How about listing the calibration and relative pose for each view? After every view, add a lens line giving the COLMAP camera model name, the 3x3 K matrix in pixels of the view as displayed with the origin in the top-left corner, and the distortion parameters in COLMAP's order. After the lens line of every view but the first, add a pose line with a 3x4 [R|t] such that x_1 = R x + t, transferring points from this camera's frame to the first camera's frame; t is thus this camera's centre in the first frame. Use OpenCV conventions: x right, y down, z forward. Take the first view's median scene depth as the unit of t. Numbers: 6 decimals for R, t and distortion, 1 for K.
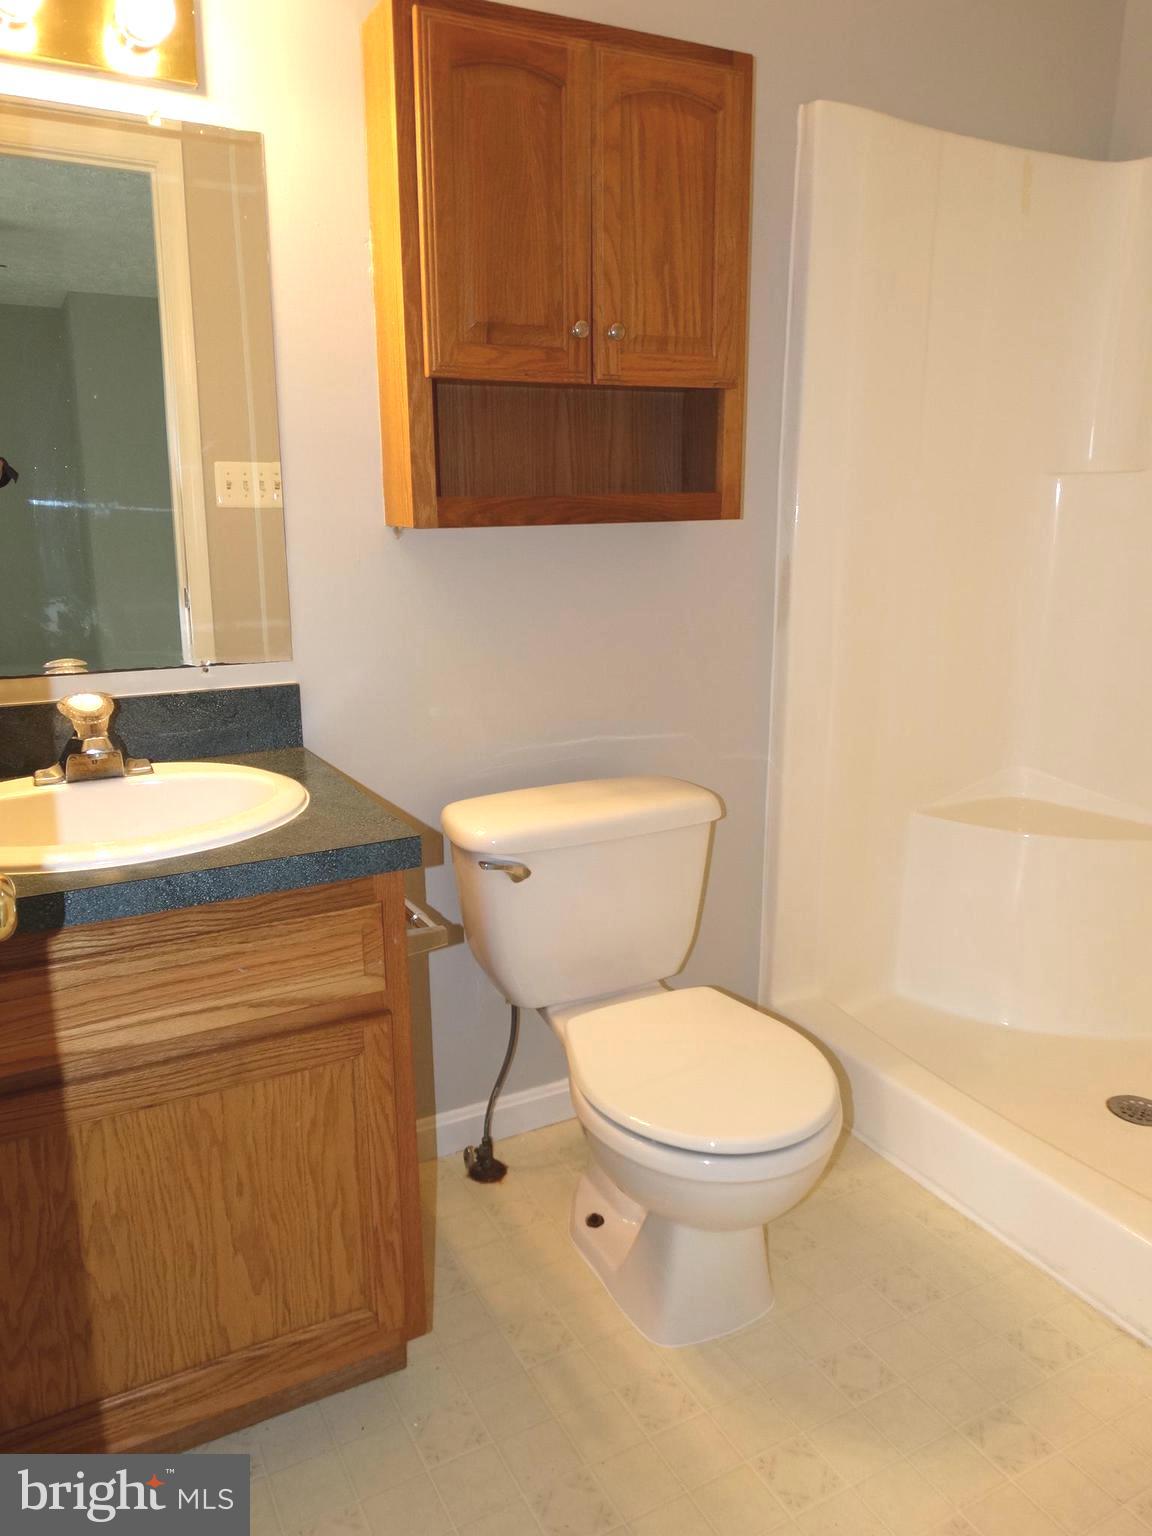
lens RADIAL K [[1087.7, 0, 576.0], [0, 1087.7, 768.0], [0, 0, 1]] dist [0.002578, -0.006653]
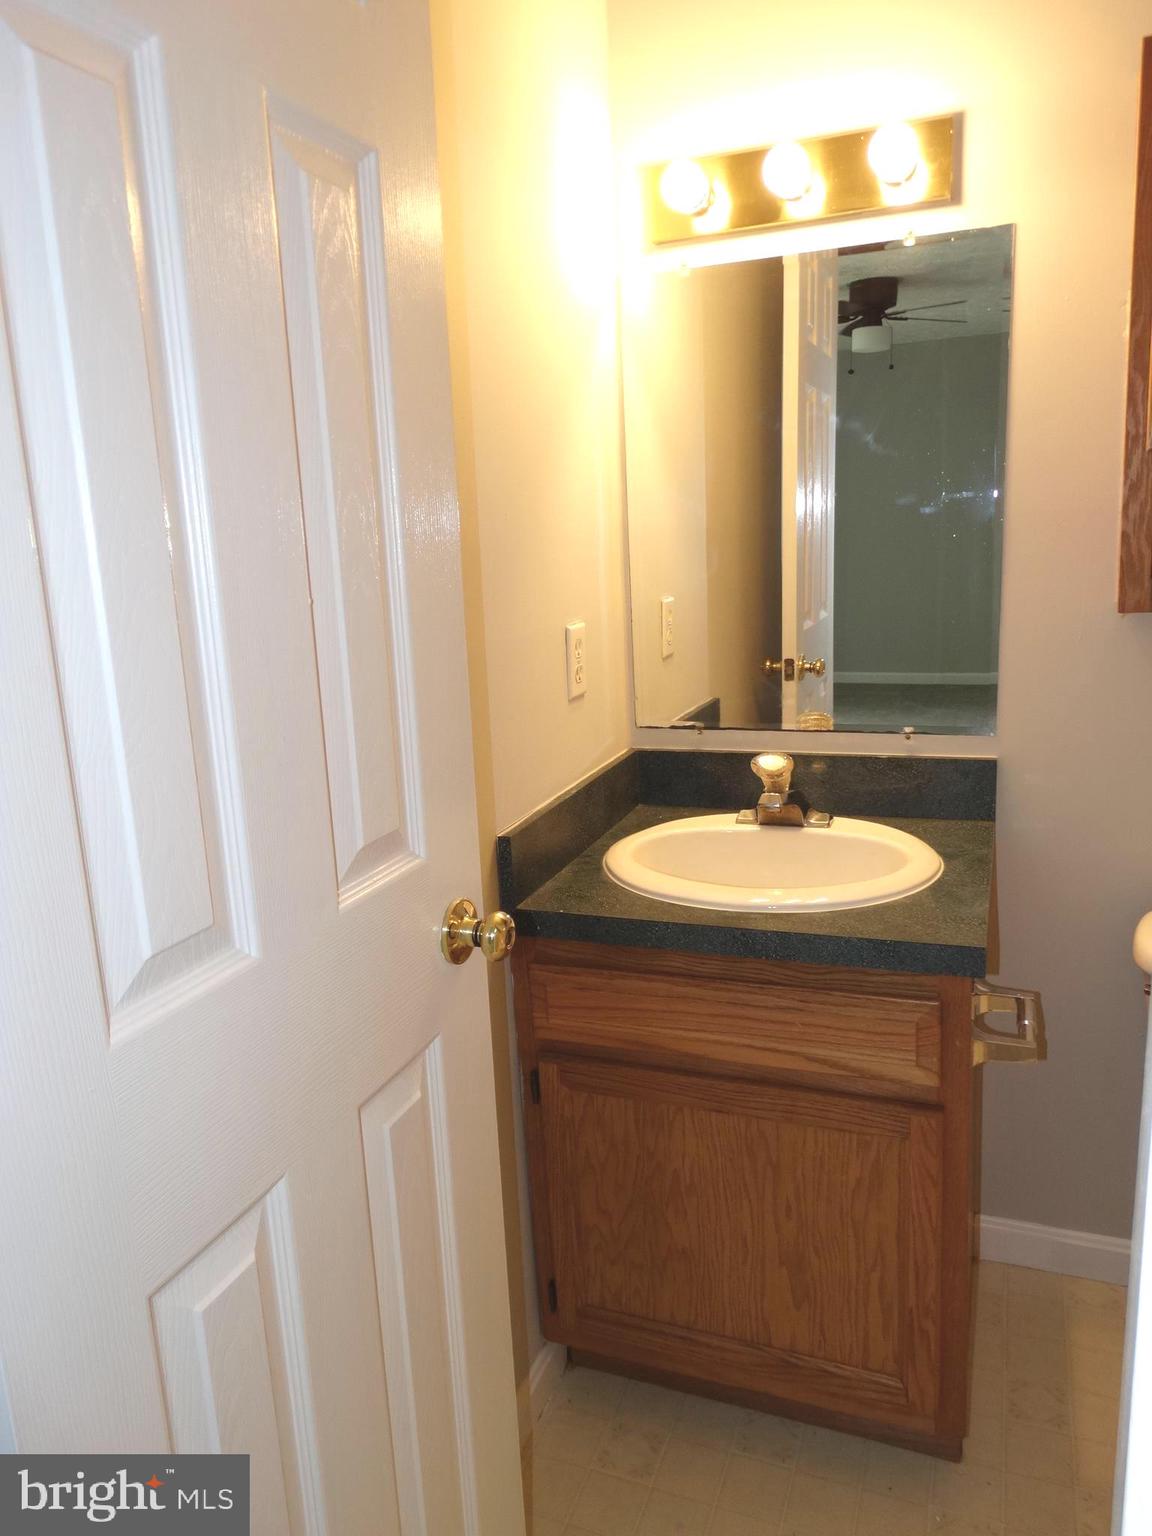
lens RADIAL K [[1087.7, 0, 576.0], [0, 1087.7, 768.0], [0, 0, 1]] dist [0.002578, -0.006653]
pose [[0.645179, 0.137410, -0.751573, 0.326884], [-0.130267, 0.989075, 0.069007, -0.115594], [0.752844, 0.053383, 0.656030, 0.065436]]
